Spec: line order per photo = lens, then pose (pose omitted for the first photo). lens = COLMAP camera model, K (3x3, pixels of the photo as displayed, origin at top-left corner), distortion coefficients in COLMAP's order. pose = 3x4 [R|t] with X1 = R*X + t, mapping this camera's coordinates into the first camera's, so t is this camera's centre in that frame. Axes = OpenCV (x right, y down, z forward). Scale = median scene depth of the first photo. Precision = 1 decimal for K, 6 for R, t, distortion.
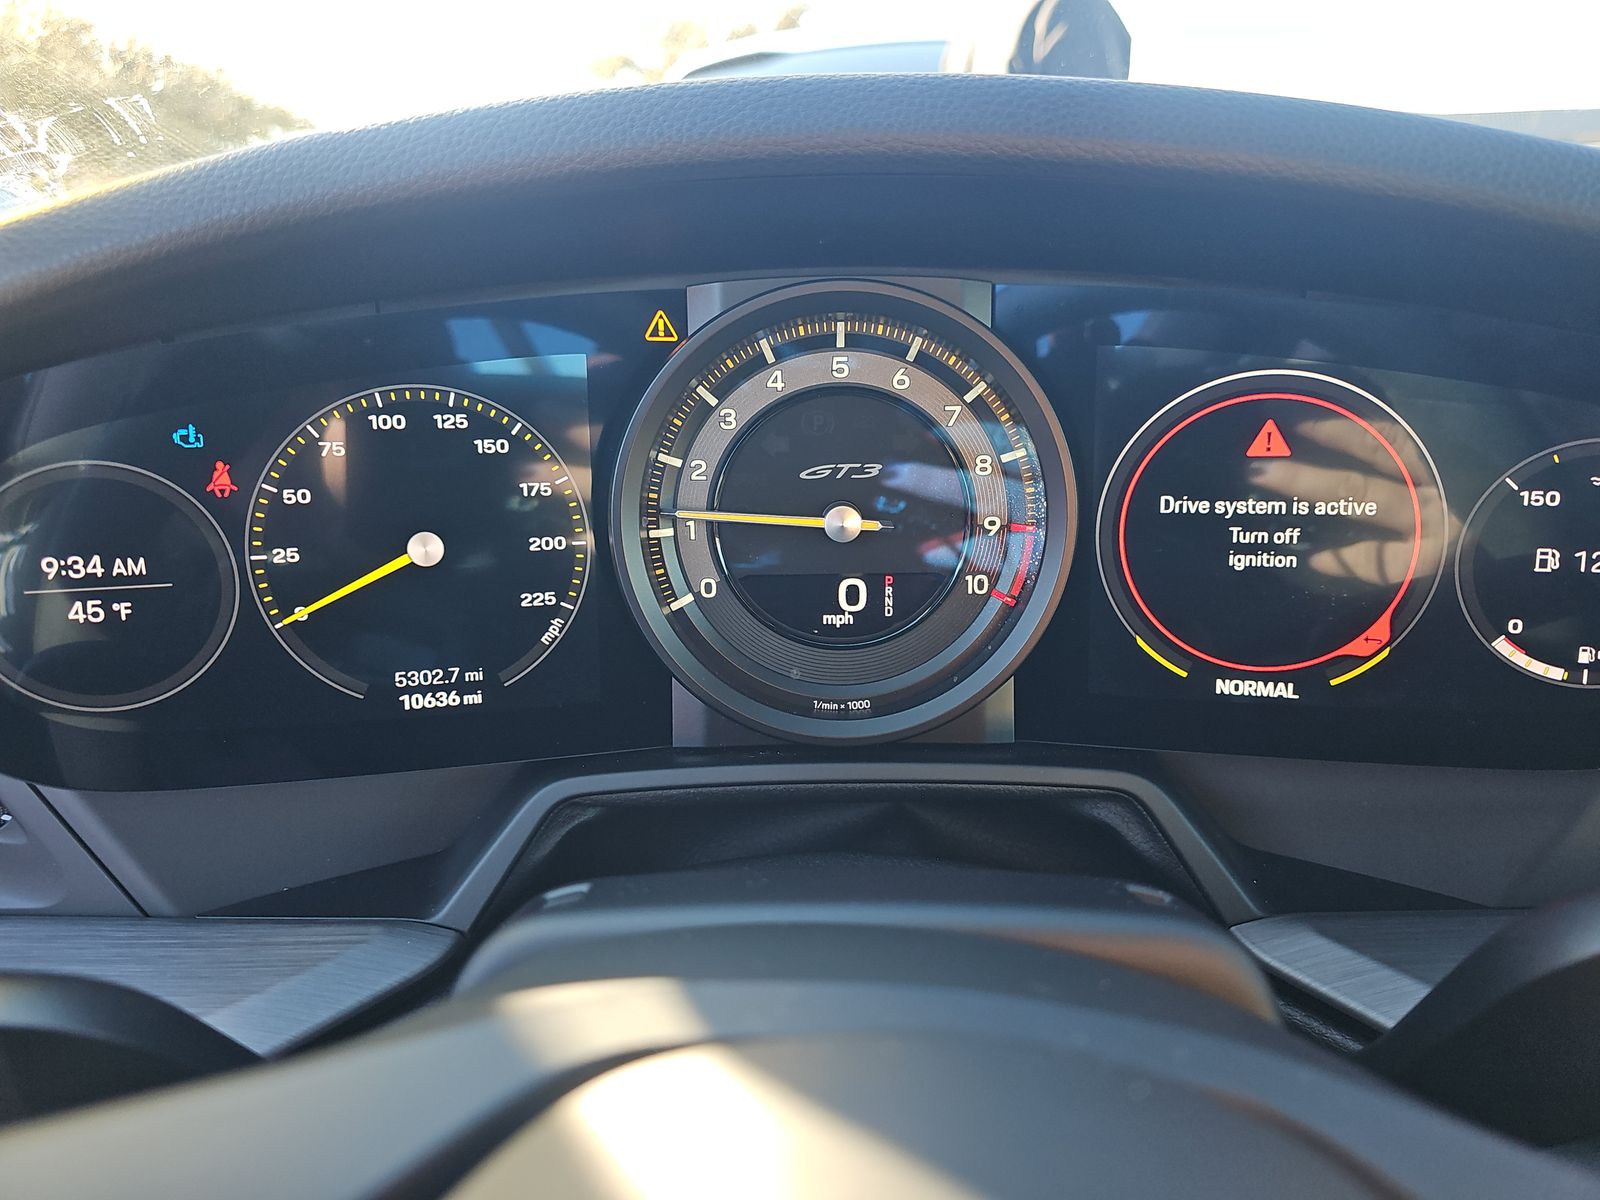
lens RADIAL K [[1099.8, 0, 800.5], [0, 1099.8, 585.2], [0, 0, 1]] dist [0.074518, -0.069400]
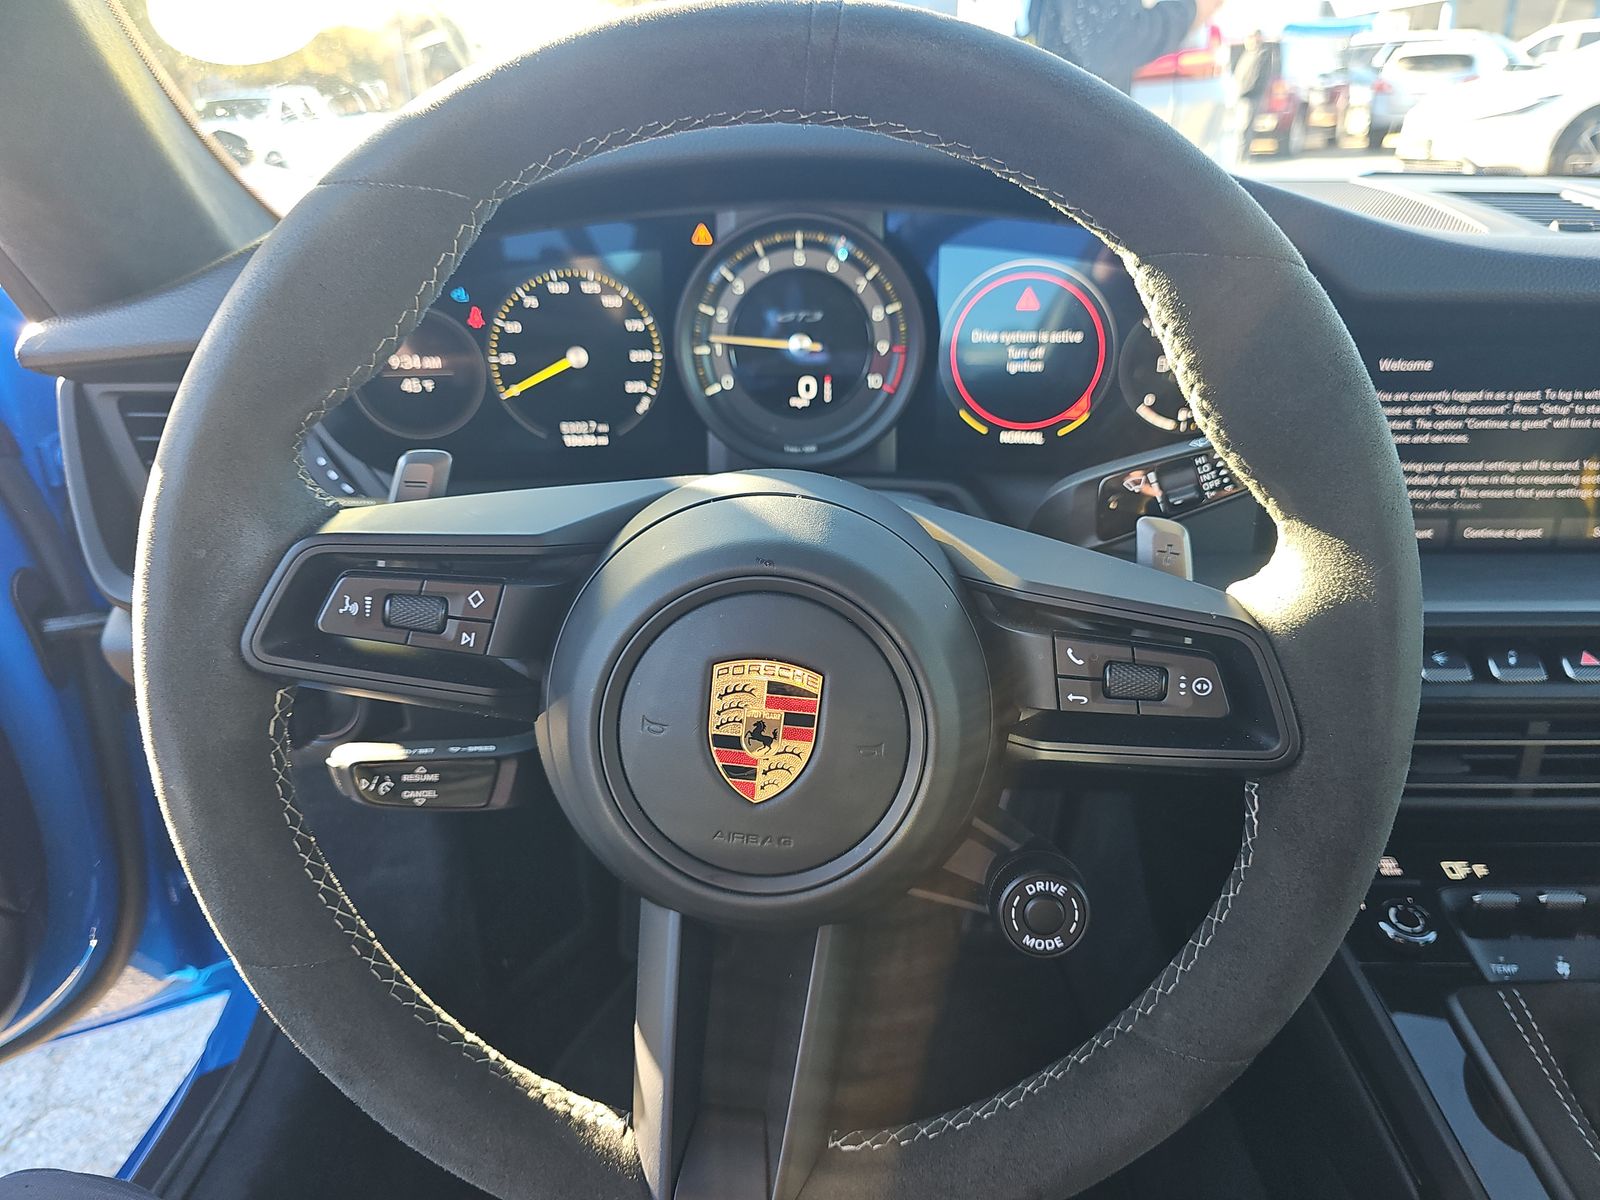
lens RADIAL K [[1099.8, 0, 800.5], [0, 1099.8, 585.2], [0, 0, 1]] dist [0.074518, -0.069400]
pose [[0.998907, 0.015452, -0.044125, 0.127649], [-0.010939, 0.994852, 0.100748, 0.157251], [0.045455, -0.100155, 0.993933, -0.880681]]
